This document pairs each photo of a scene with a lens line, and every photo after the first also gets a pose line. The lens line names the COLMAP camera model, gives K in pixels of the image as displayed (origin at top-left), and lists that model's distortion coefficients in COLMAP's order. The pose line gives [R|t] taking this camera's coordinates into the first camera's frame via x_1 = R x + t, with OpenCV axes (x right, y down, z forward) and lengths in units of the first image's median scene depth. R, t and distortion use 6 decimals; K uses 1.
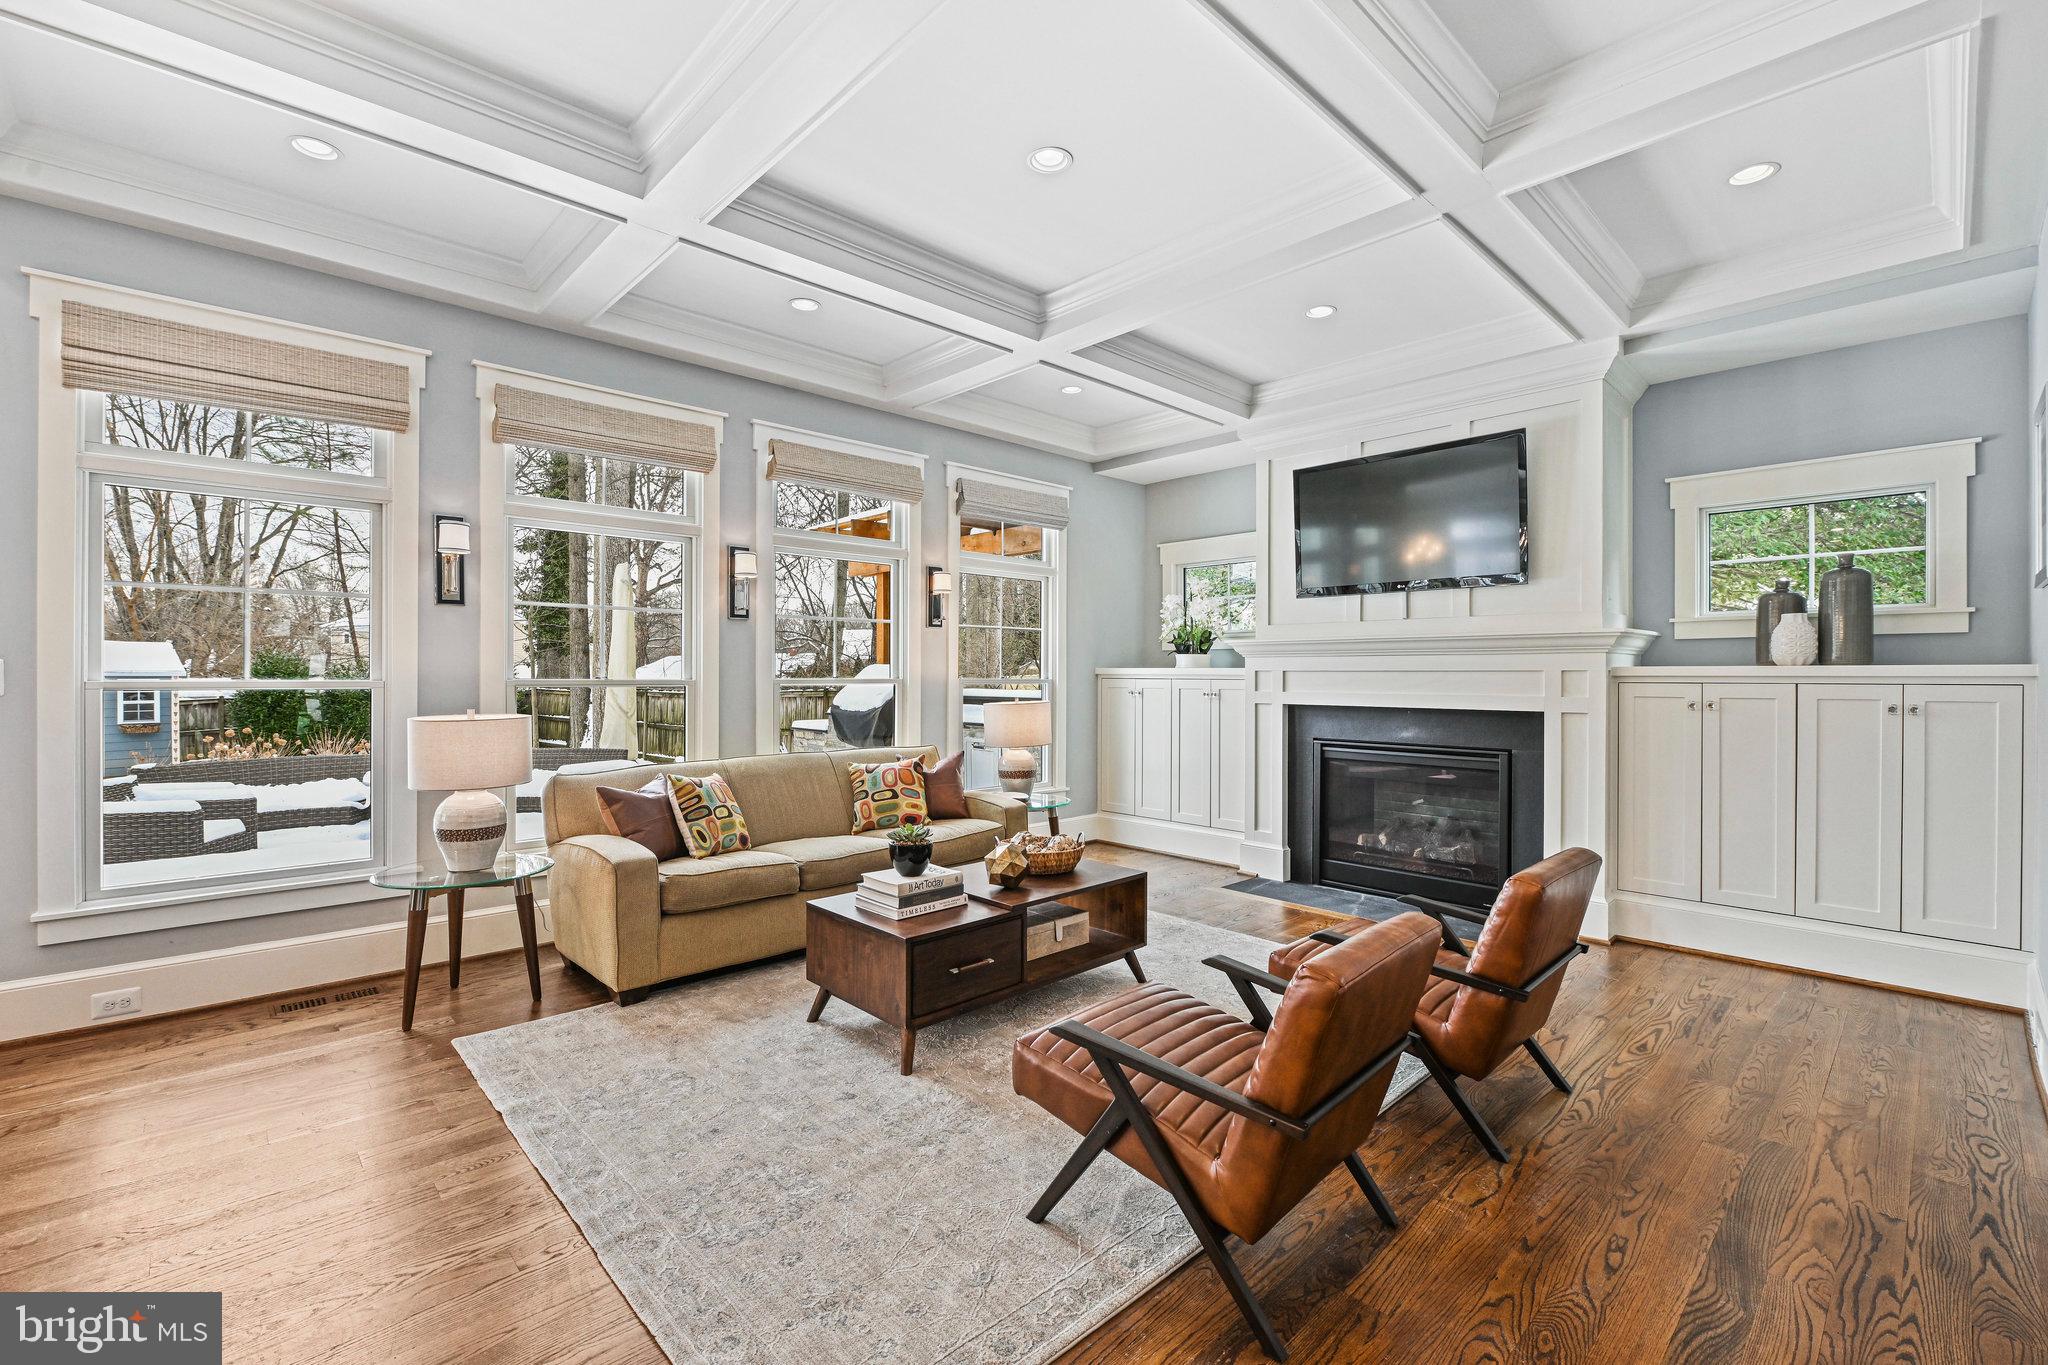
lens RADIAL K [[879.4, 0, 1014.7], [0, 879.4, 679.0], [0, 0, 1]] dist [-0.000047, 0.000047]
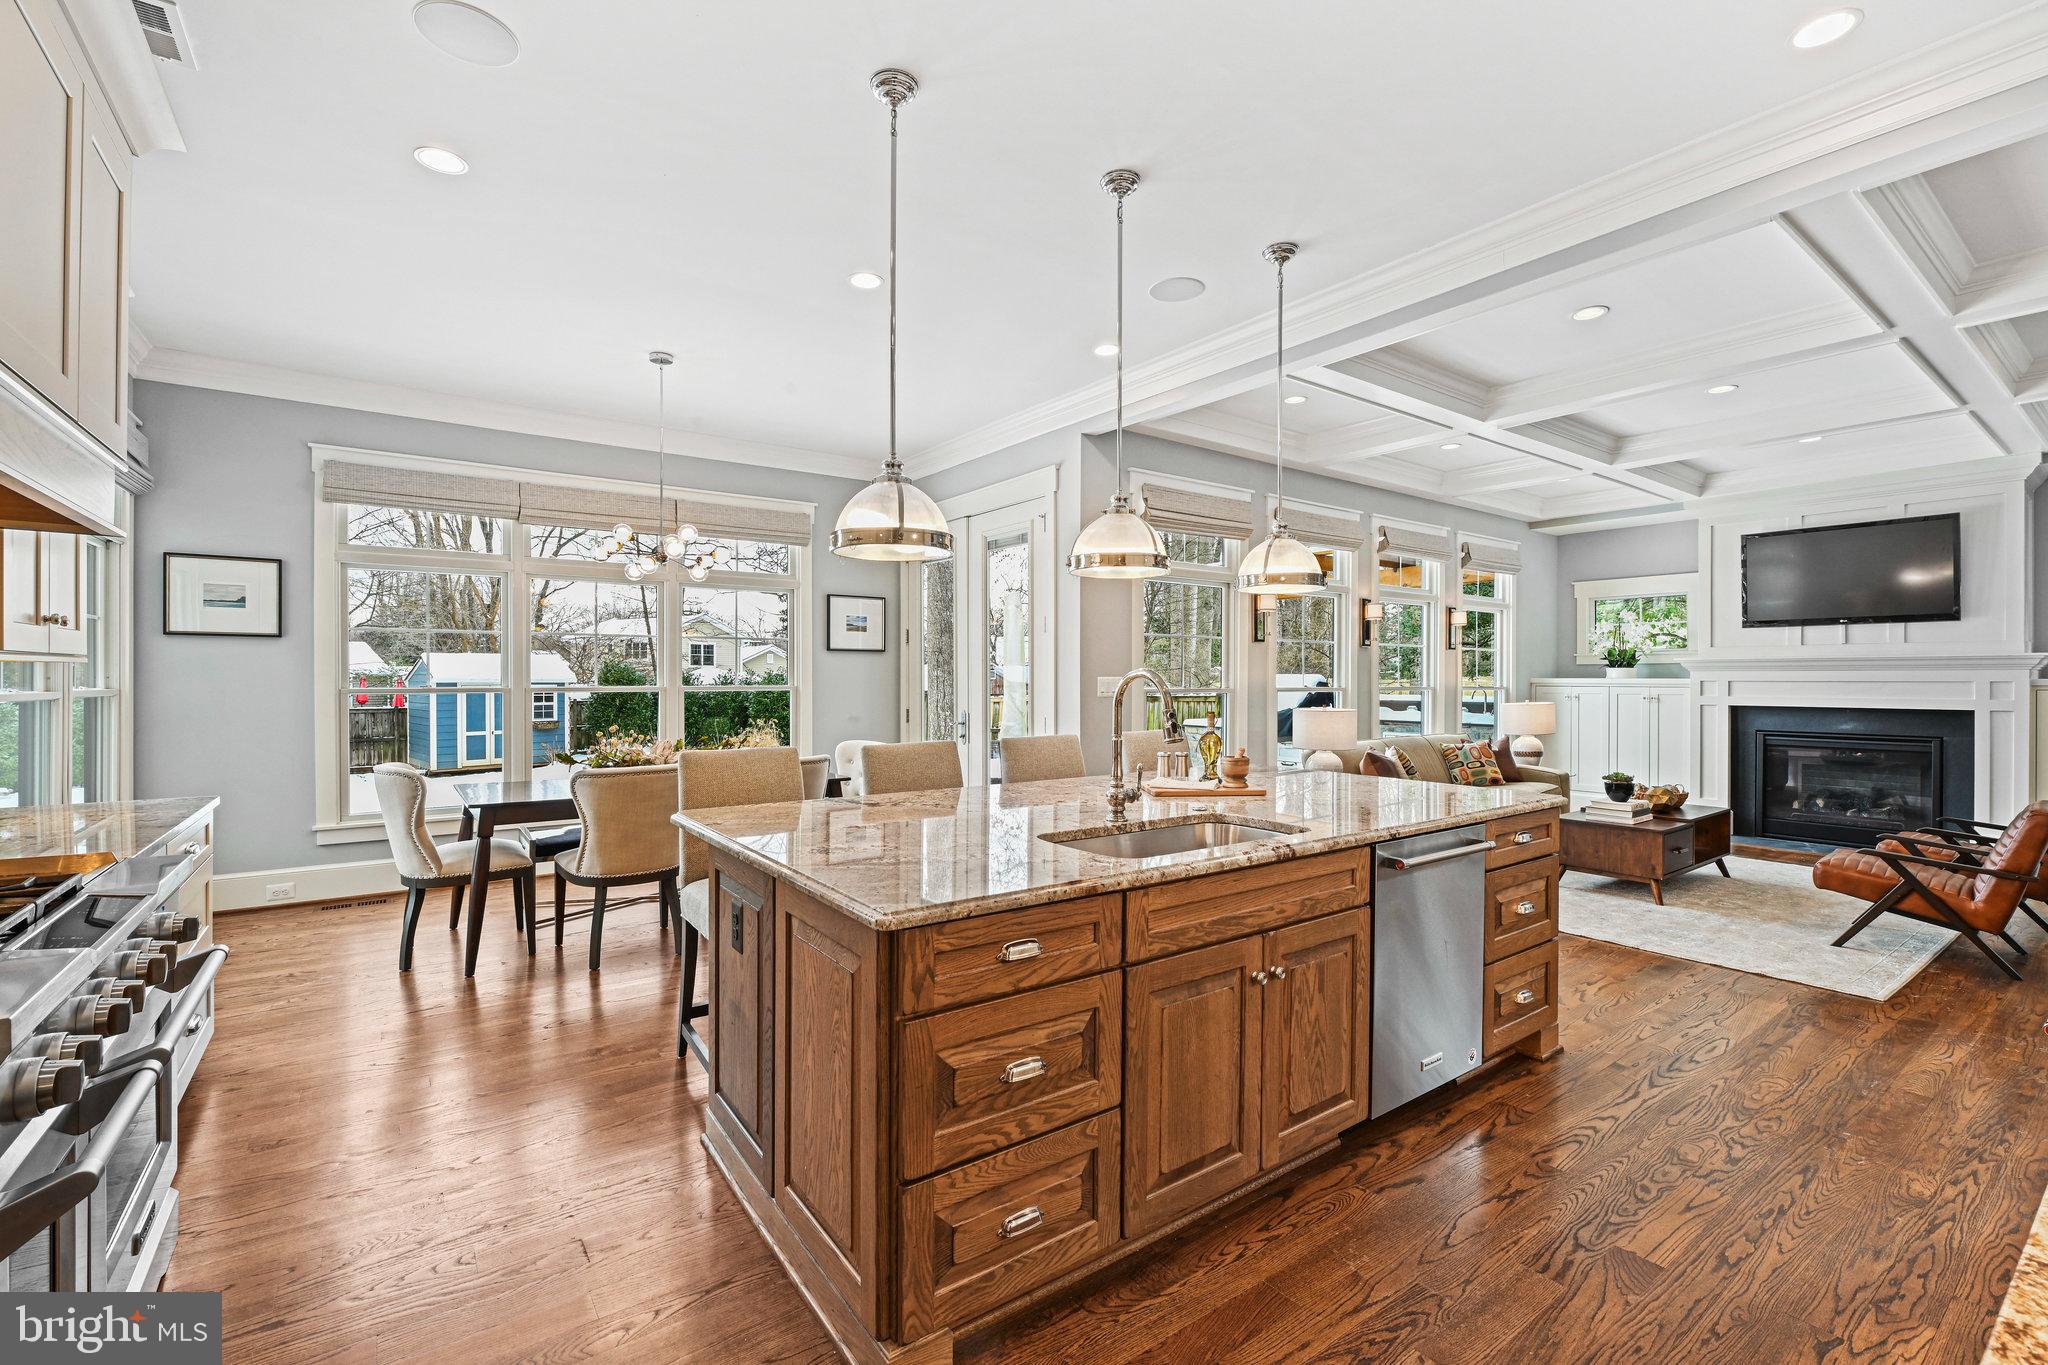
lens RADIAL K [[877.2, 0, 1017.9], [0, 877.2, 693.7], [0, 0, 1]] dist [-0.007254, -0.000613]
pose [[0.991555, 0.001322, -0.129679, -0.592320], [0.000112, 0.999939, 0.011047, -0.004822], [0.129685, -0.010968, 0.991495, -0.472283]]
